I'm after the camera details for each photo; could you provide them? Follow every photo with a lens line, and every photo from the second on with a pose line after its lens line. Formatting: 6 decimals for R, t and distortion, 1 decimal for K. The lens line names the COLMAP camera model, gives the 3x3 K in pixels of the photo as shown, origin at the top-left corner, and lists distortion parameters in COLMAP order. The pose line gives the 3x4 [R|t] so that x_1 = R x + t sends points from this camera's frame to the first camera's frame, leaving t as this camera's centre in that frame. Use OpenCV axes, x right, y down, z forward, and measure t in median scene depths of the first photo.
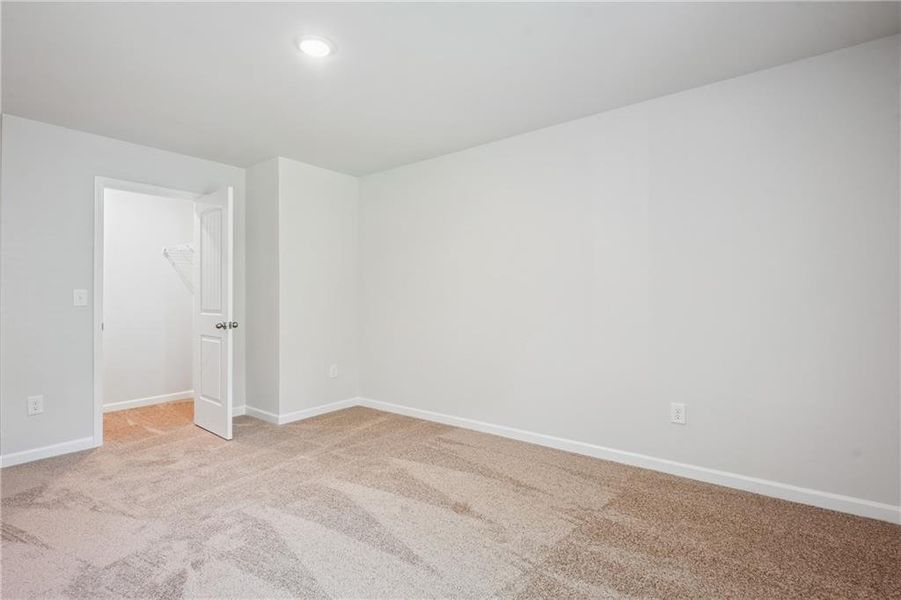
lens RADIAL K [[440.1, 0, 447.0], [0, 440.1, 299.7], [0, 0, 1]] dist [0.004243, -0.001716]
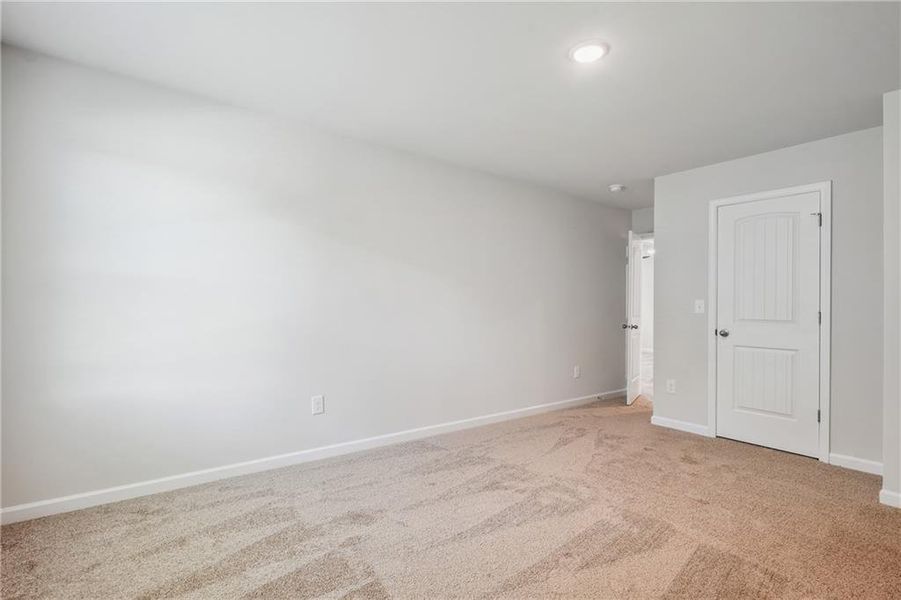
lens RADIAL K [[440.1, 0, 447.7], [0, 440.1, 302.9], [0, 0, 1]] dist [0.004243, -0.001716]
pose [[-0.286202, -0.009920, -0.958118, 0.647571], [-0.008062, 0.999936, -0.007945, -0.000391], [0.958135, 0.005451, -0.286264, 0.861800]]
